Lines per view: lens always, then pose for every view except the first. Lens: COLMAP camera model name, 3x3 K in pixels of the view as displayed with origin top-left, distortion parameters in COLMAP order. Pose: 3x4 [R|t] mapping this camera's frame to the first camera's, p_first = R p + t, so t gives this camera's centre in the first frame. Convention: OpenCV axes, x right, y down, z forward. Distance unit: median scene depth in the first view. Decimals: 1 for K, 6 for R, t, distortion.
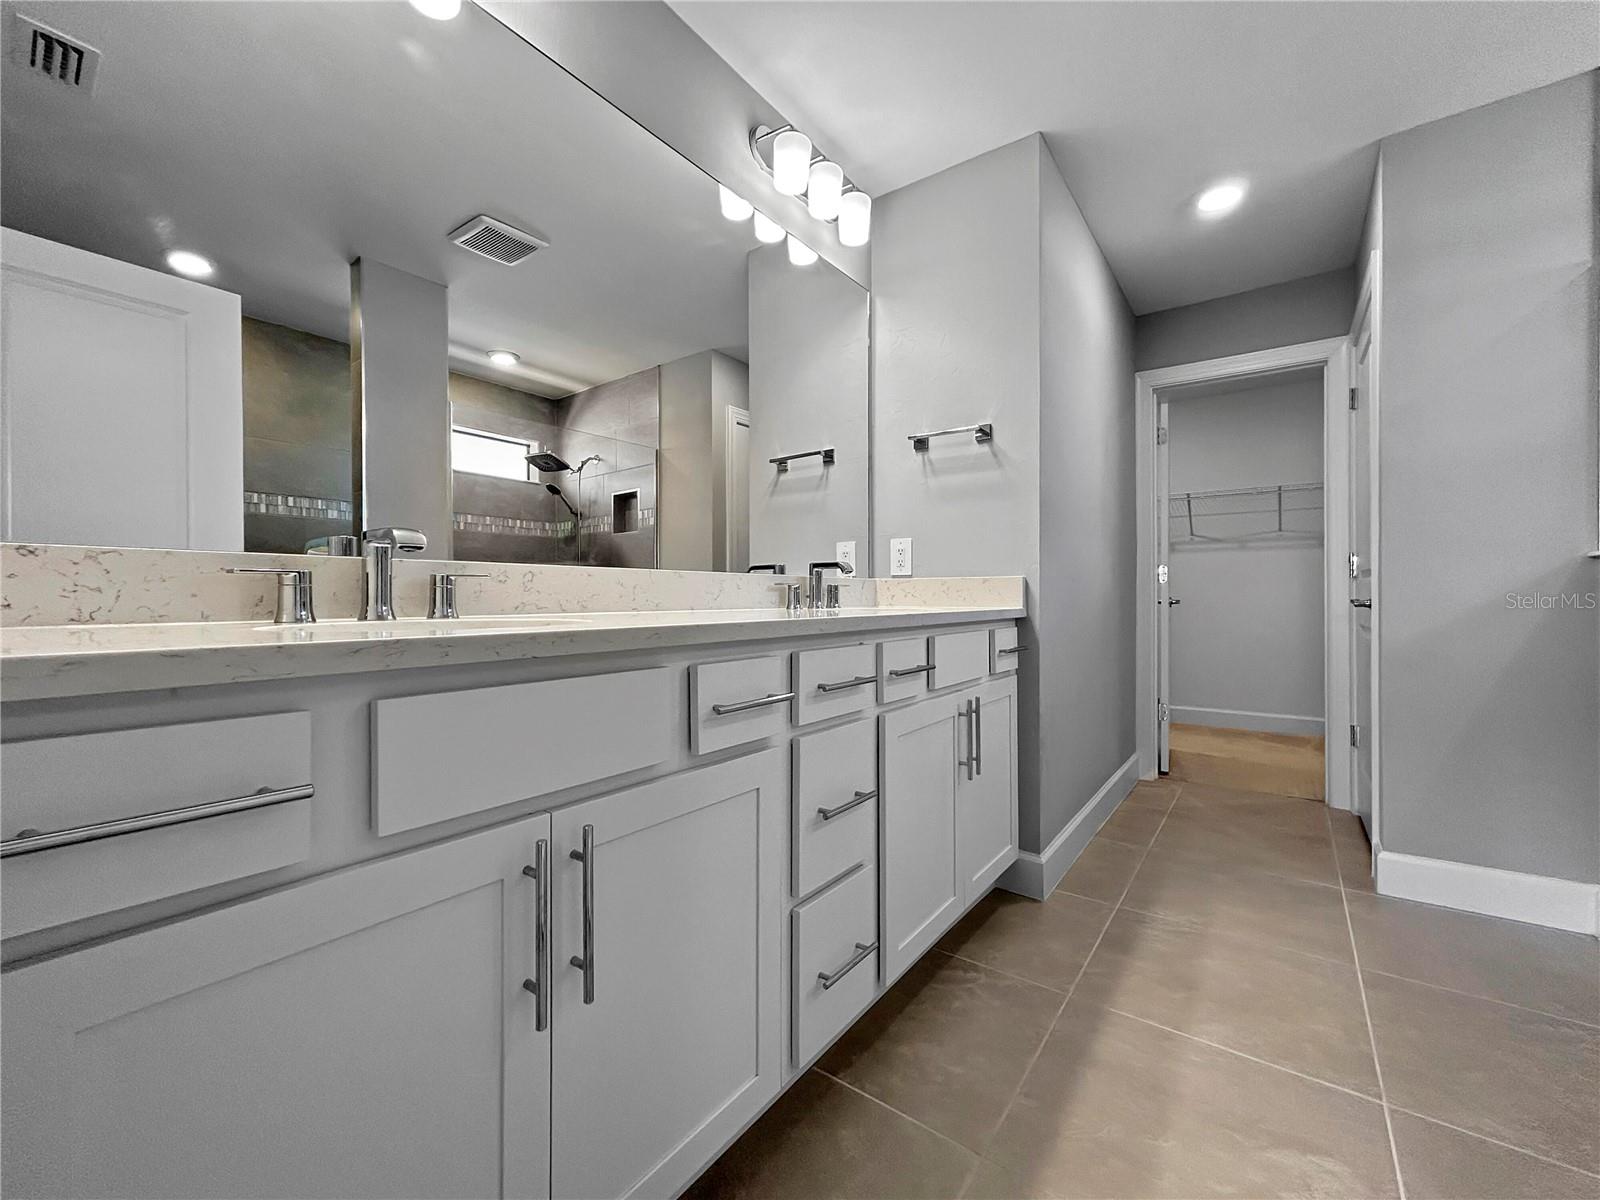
lens RADIAL K [[655.6, 0, 807.4], [0, 655.6, 591.4], [0, 0, 1]] dist [-0.007962, 0.000756]
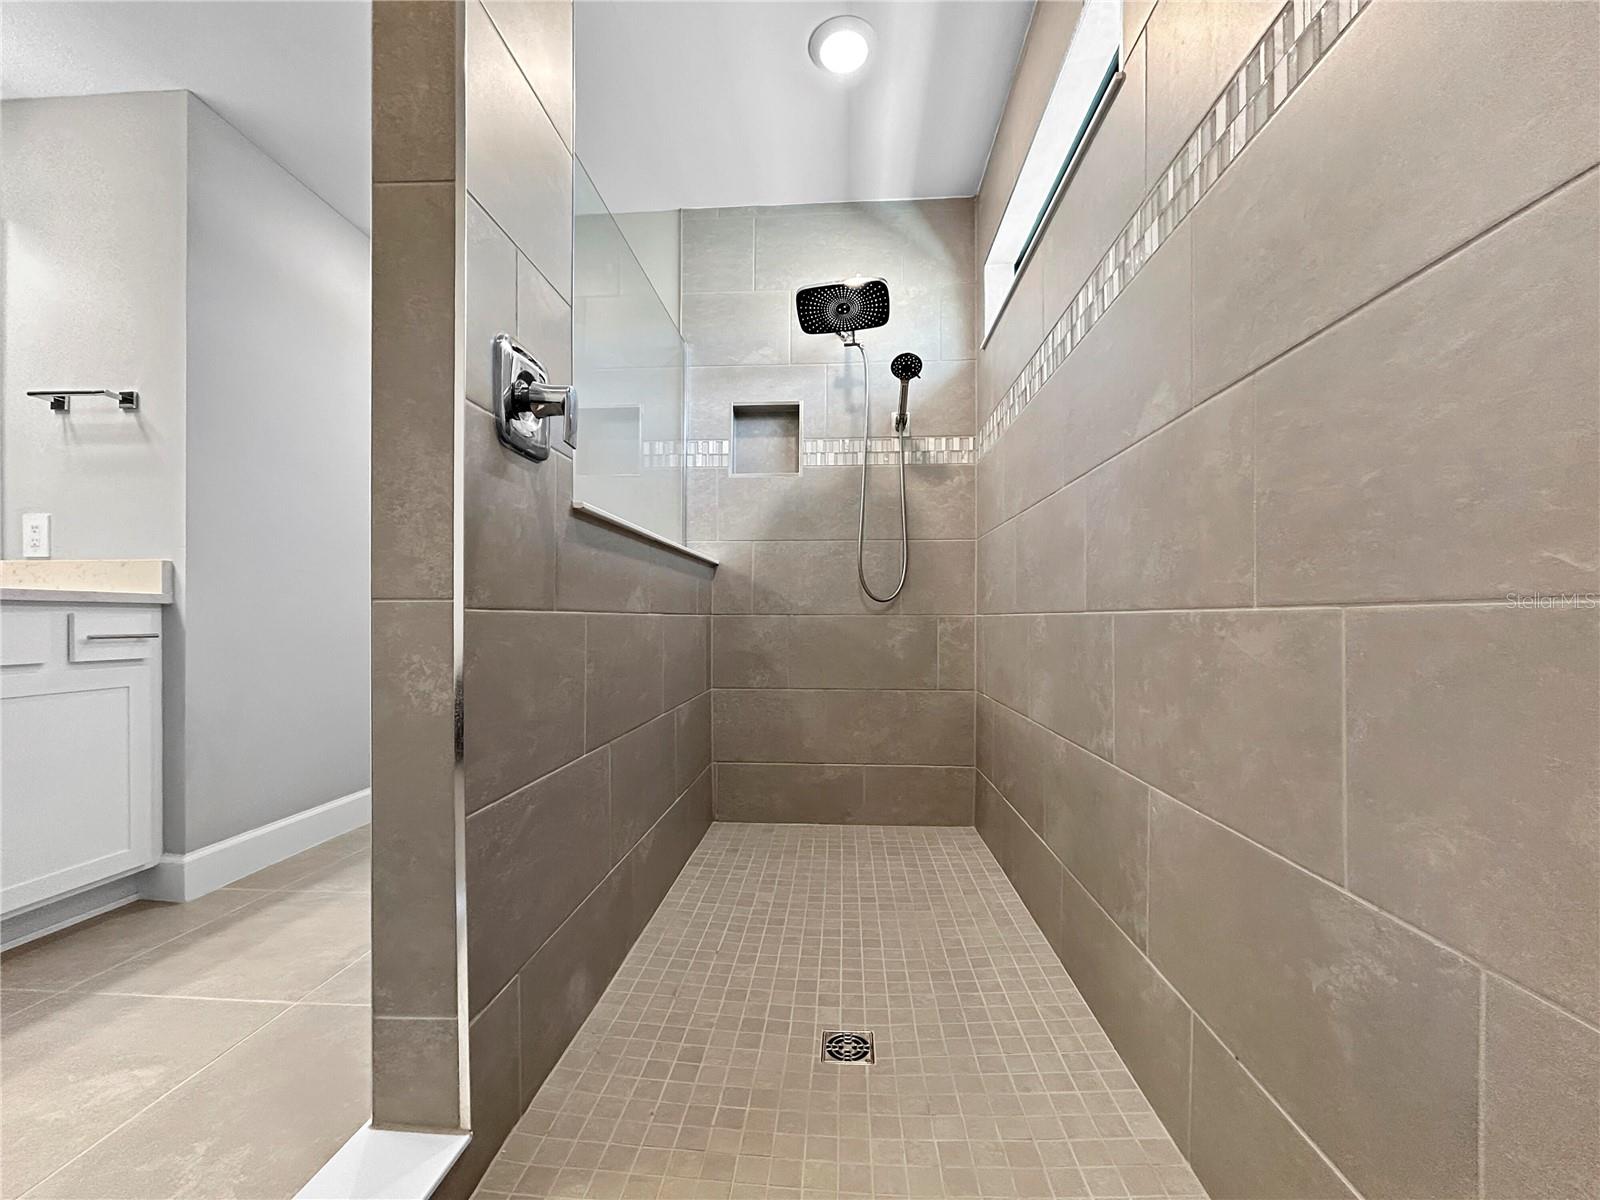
lens RADIAL K [[655.6, 0, 803.5], [0, 655.6, 613.3], [0, 0, 1]] dist [-0.007962, 0.000756]
pose [[0.841224, 0.004234, 0.540670, 0.533968], [-0.000171, 0.999971, -0.007564, 0.055229], [-0.540687, 0.006271, 0.841201, -0.245015]]
